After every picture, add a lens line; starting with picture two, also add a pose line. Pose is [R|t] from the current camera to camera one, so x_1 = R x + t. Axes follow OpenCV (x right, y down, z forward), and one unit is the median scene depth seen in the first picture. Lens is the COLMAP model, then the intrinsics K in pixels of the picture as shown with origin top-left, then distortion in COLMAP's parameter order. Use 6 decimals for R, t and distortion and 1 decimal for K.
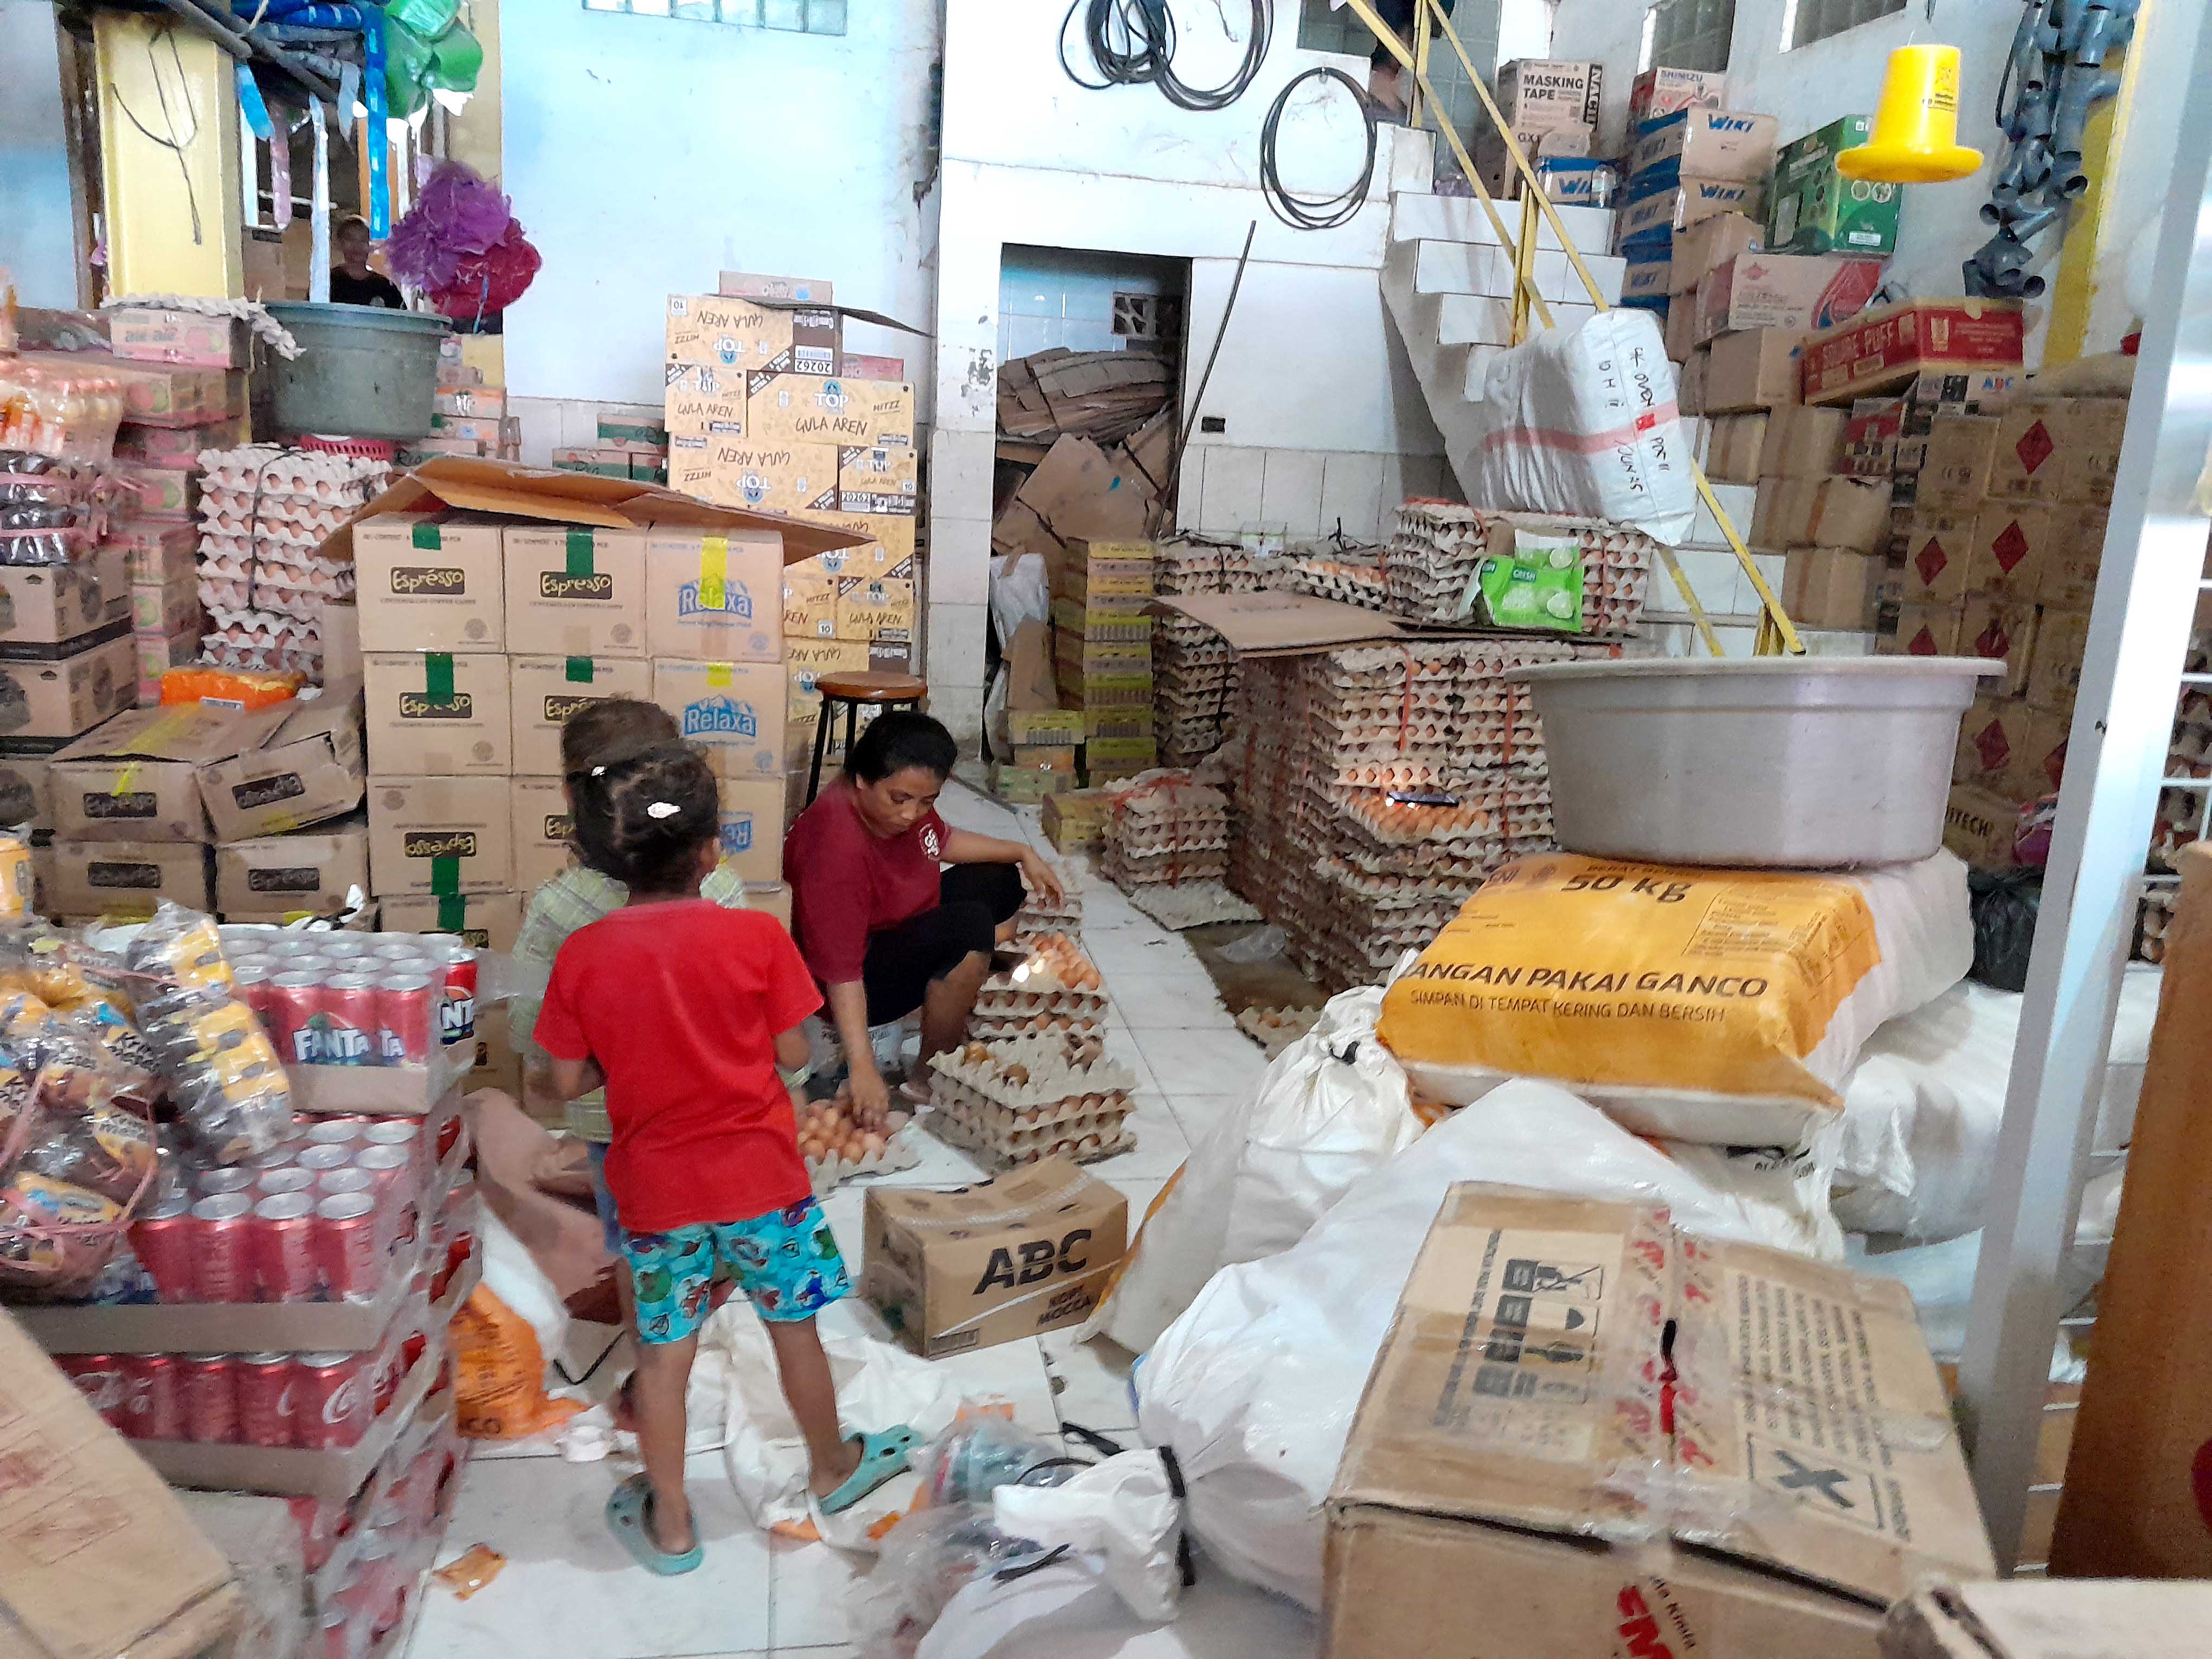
lens RADIAL K [[1729.4, 0, 1094.3], [0, 1729.4, 816.2], [0, 0, 1]] dist [0.160422, -0.282179]
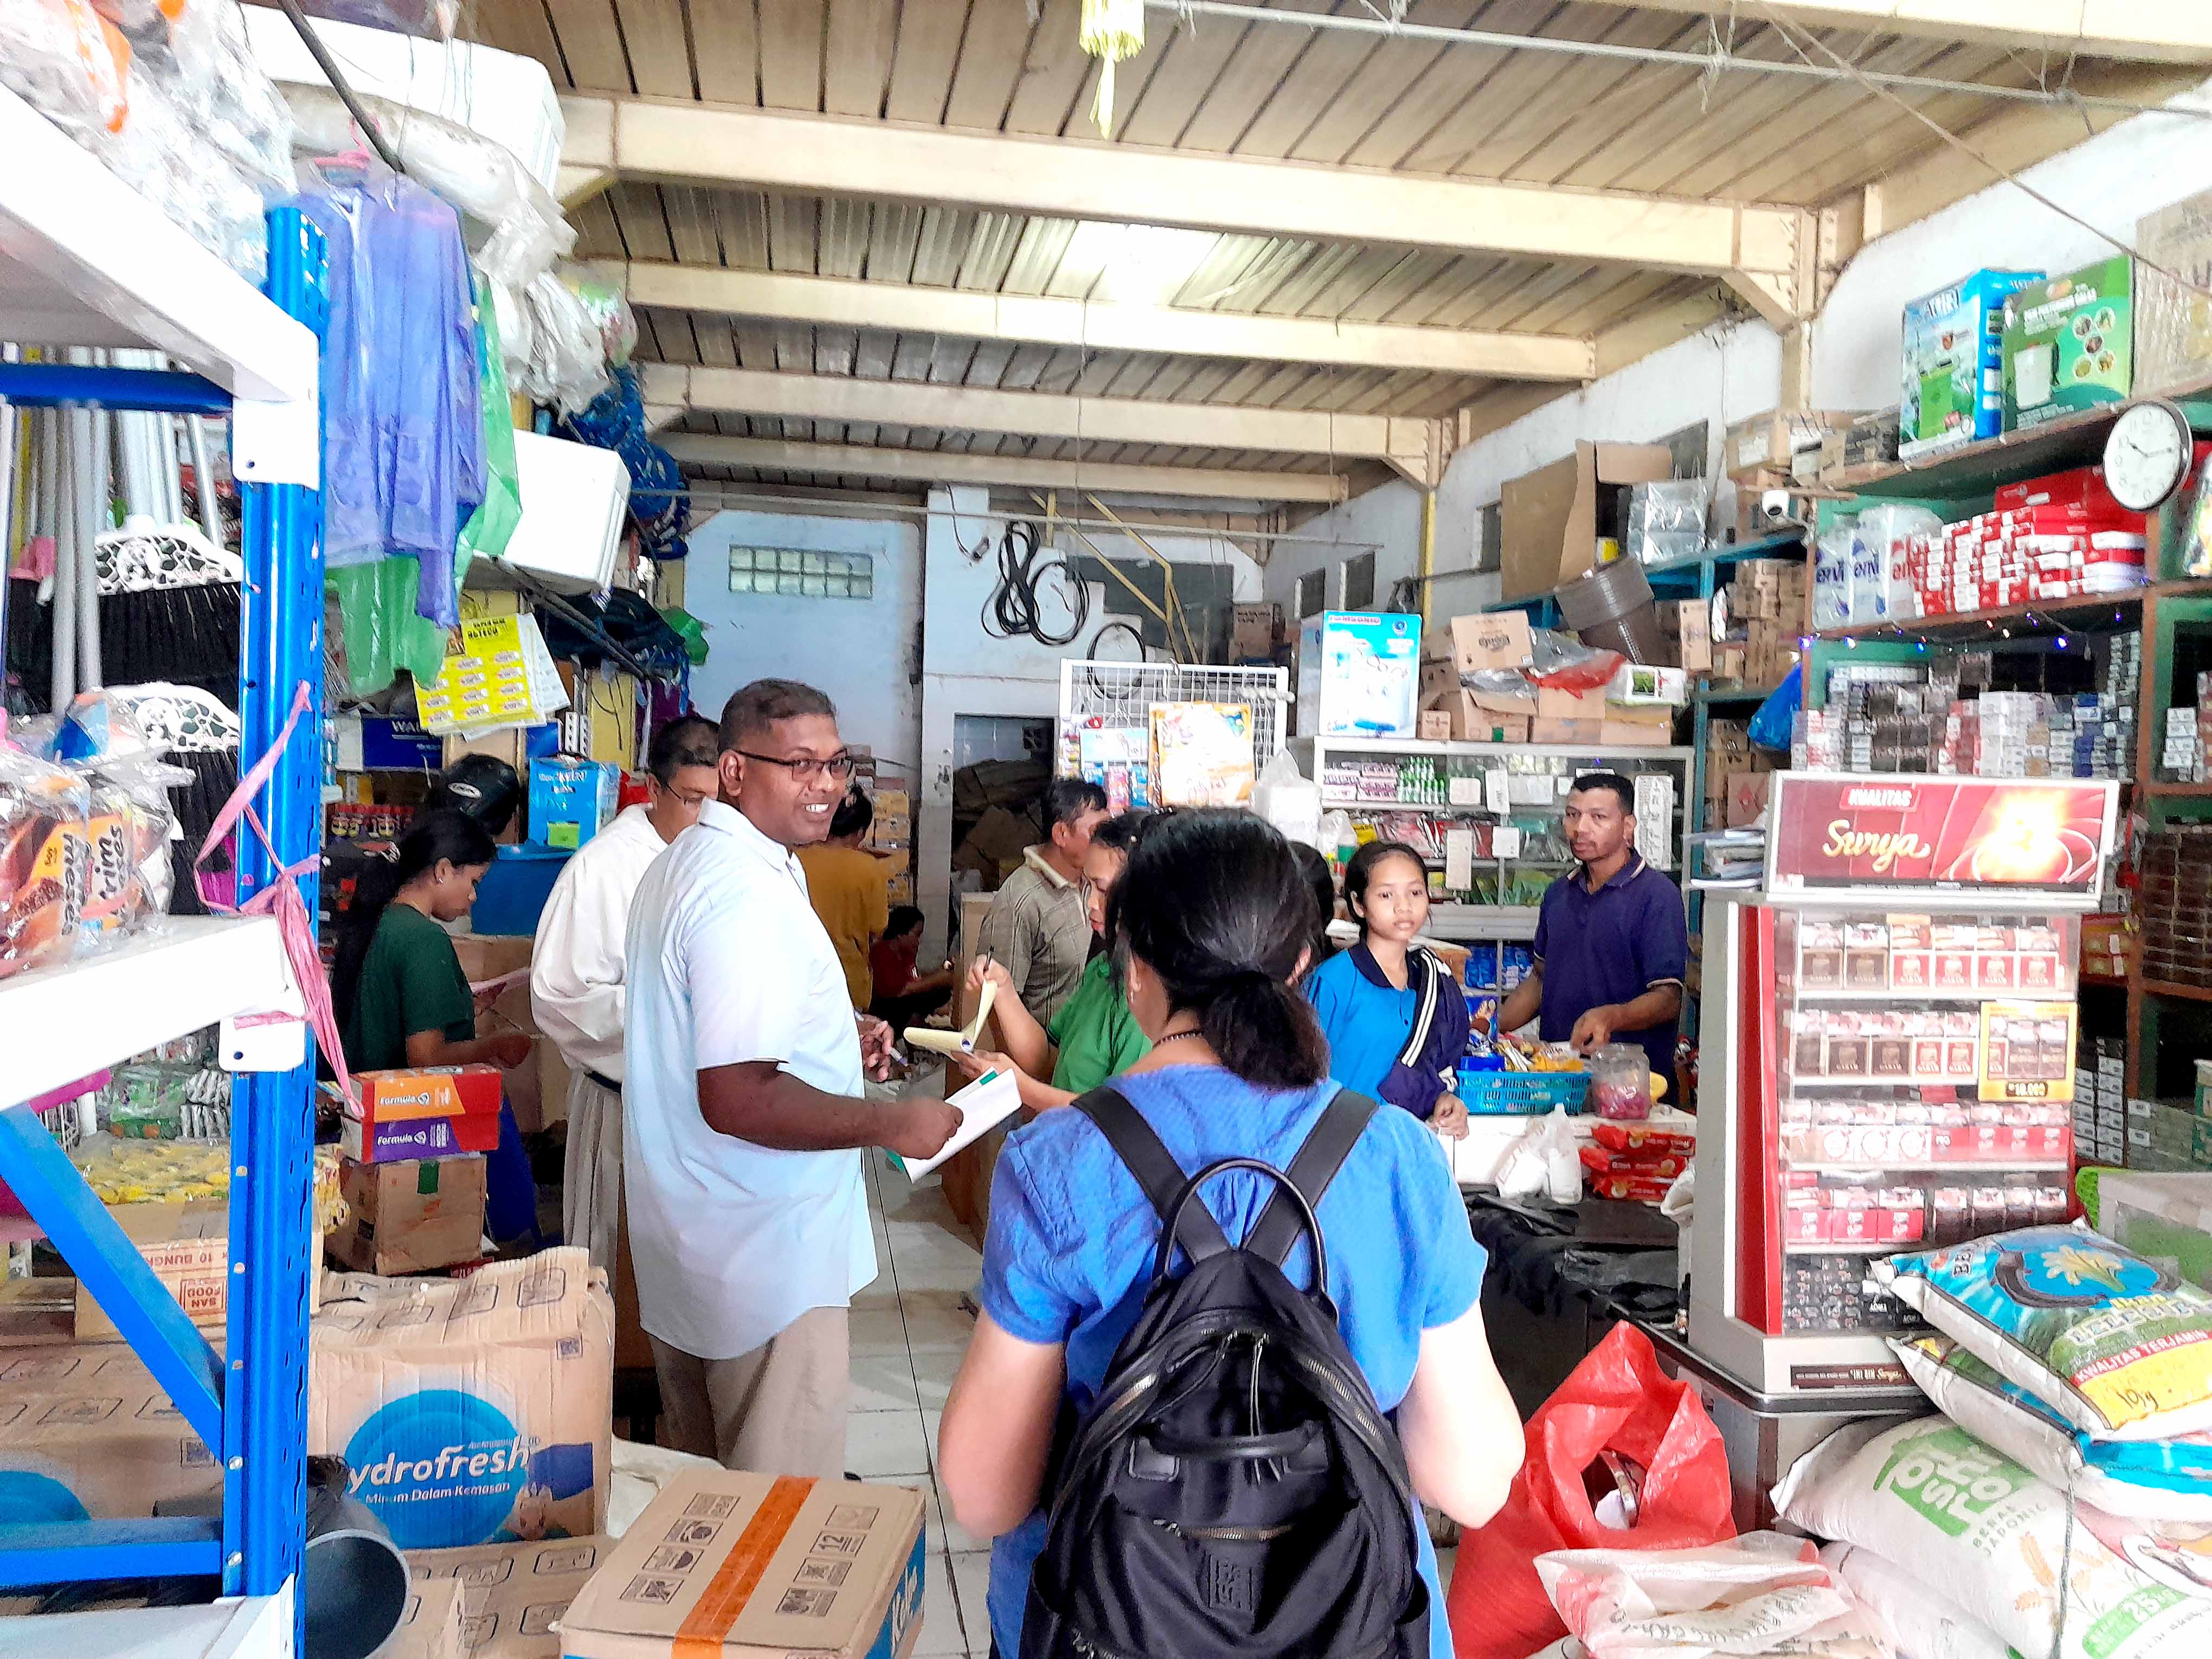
lens RADIAL K [[1744.2, 0, 1067.8], [0, 1744.2, 801.2], [0, 0, 1]] dist [0.010600, 0.002972]
pose [[0.999470, -0.031421, -0.008504, 0.083686], [0.028998, 0.978138, -0.205924, 0.162180], [0.014788, 0.205568, 0.978531, -0.838173]]
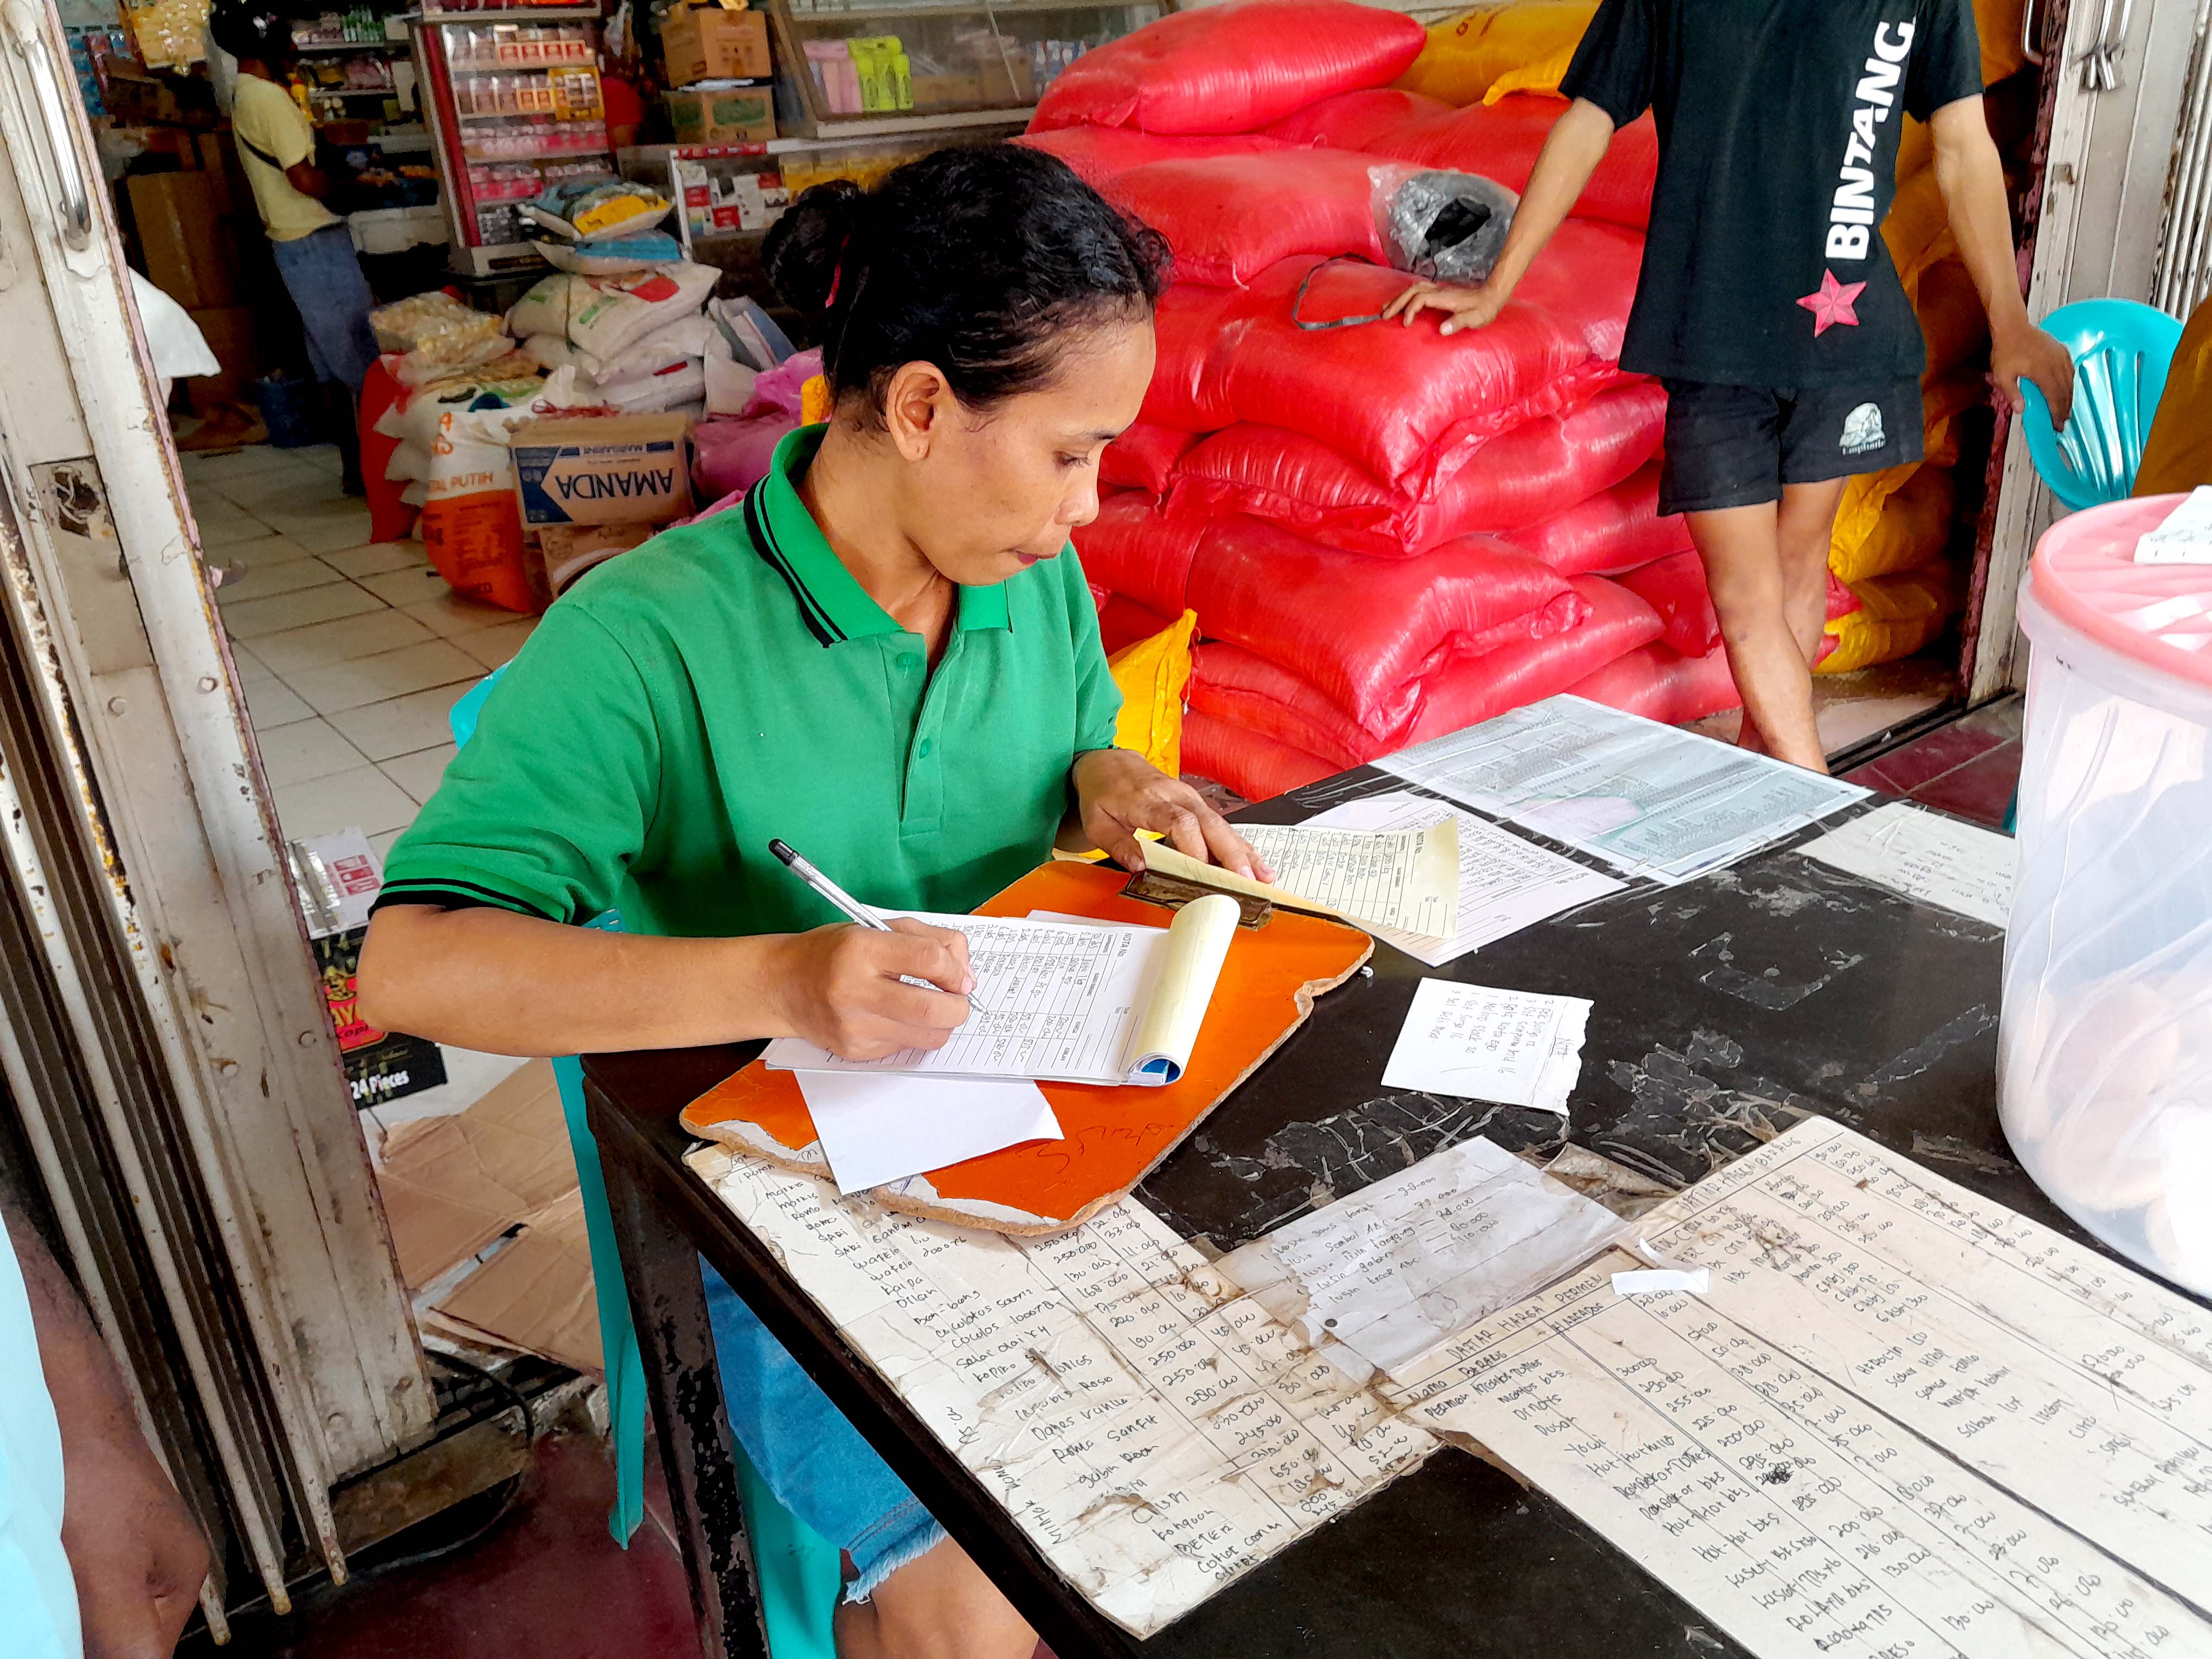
lens RADIAL K [[1773.8, 0, 1100.1], [0, 1773.8, 805.3], [0, 0, 1]] dist [0.007829, -0.003087]
pose [[0.881226, -0.279601, 0.381135, 0.100386], [0.208906, 0.953651, 0.216584, 0.325987], [-0.424027, -0.111238, 0.898792, -1.309437]]
